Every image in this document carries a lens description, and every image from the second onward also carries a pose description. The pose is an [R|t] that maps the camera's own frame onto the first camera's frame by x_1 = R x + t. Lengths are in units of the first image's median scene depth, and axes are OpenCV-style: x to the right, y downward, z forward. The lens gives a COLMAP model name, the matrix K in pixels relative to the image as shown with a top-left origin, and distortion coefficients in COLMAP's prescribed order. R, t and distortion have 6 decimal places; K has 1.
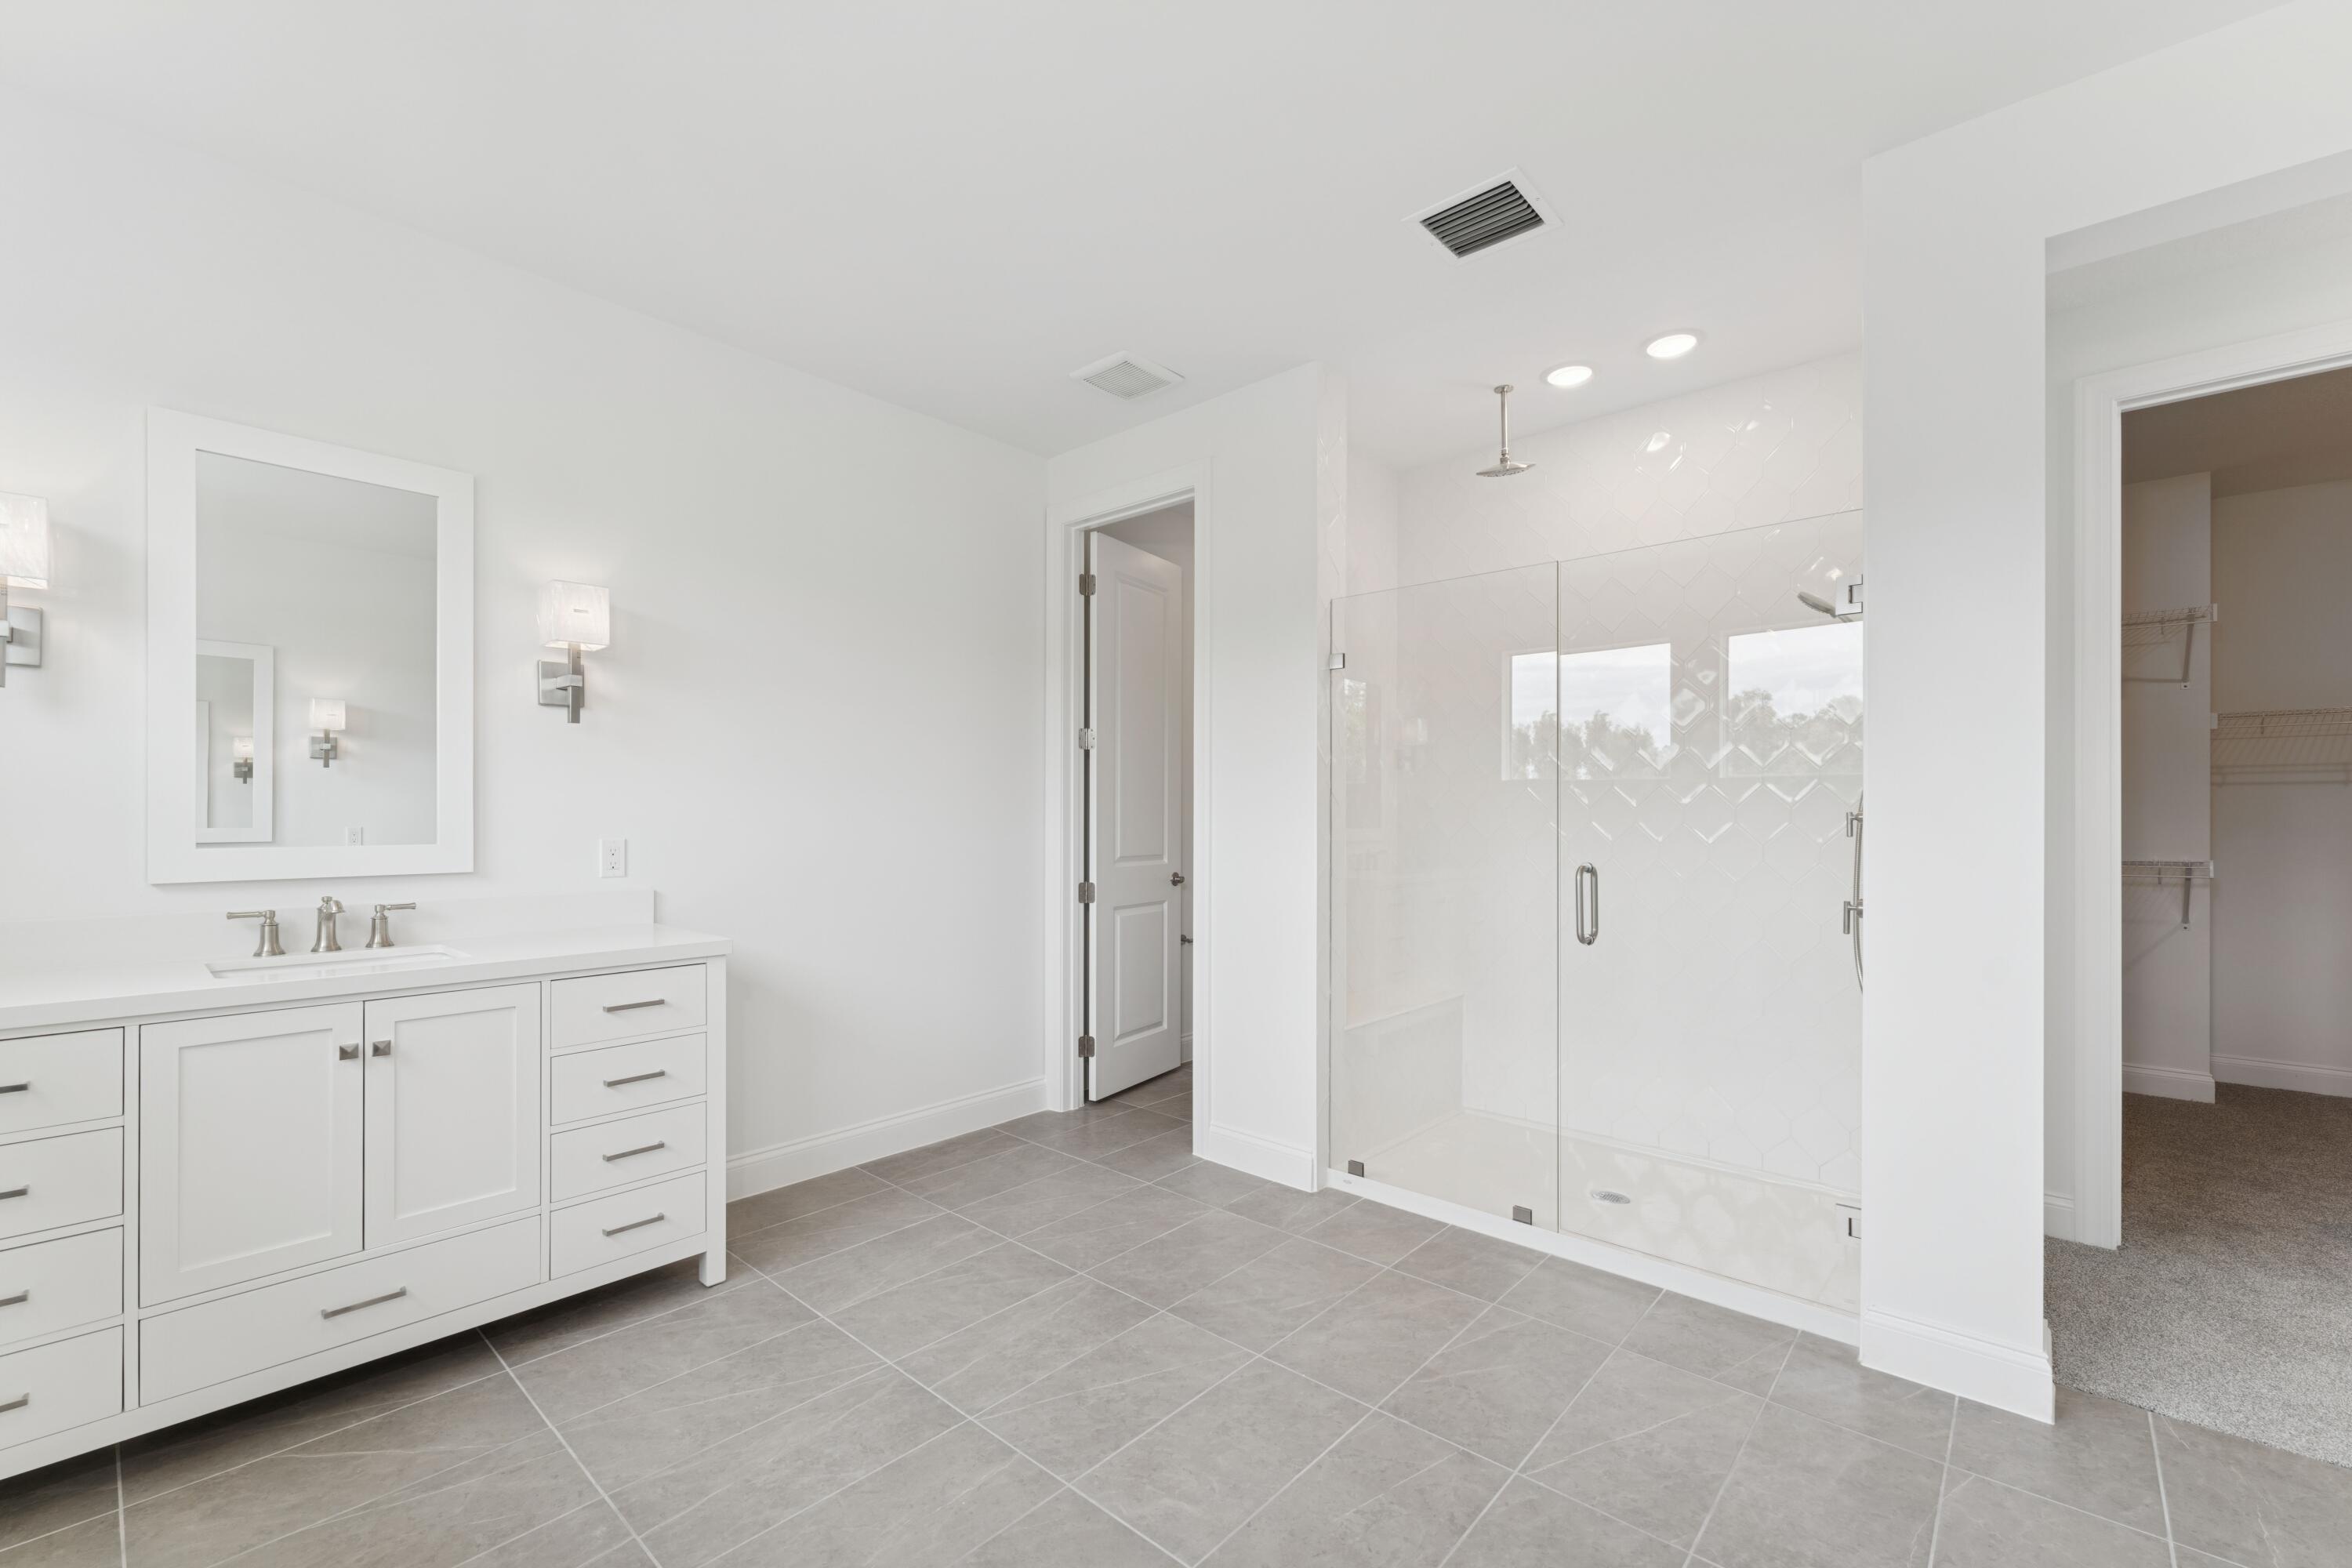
lens RADIAL K [[956.0, 0, 1182.0], [0, 956.0, 793.8], [0, 0, 1]] dist [0.006411, -0.000402]
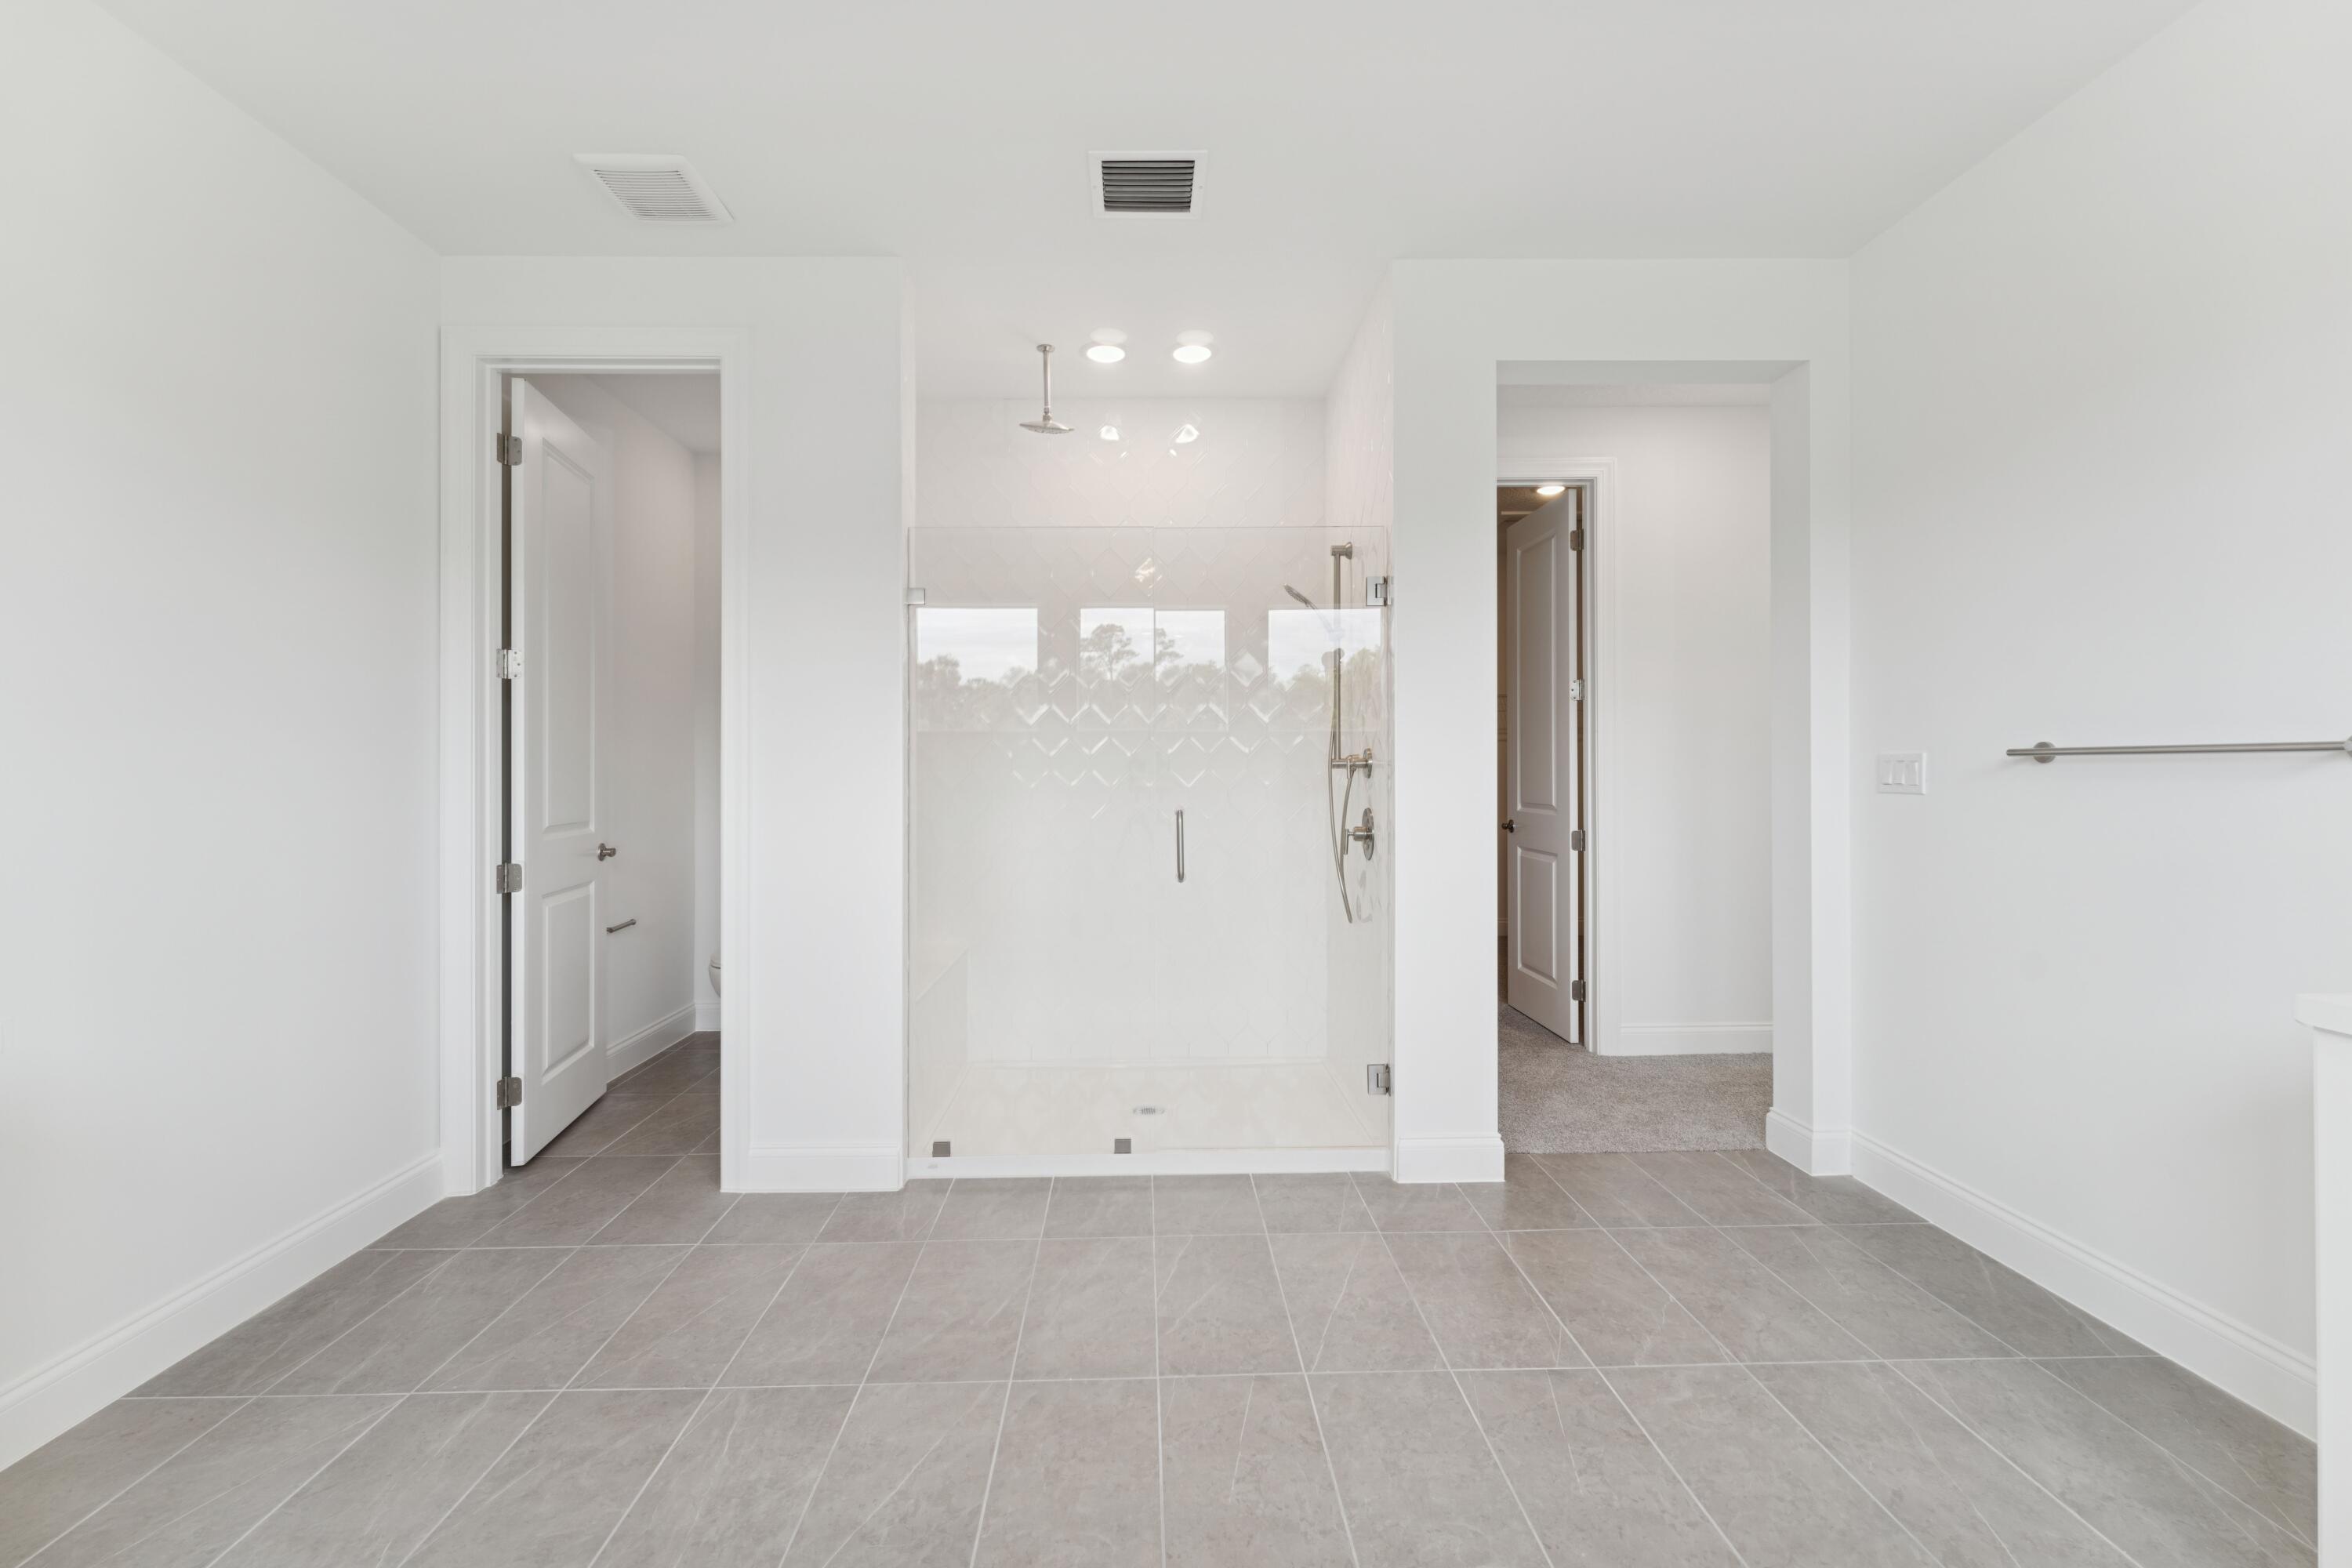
lens RADIAL K [[956.0, 0, 1131.2], [0, 956.0, 748.9], [0, 0, 1]] dist [0.006411, -0.000402]
pose [[0.742109, 0.003463, 0.670270, -0.281328], [-0.005439, 0.999985, 0.000856, 0.003601], [-0.670257, -0.004281, 0.742117, 0.181174]]
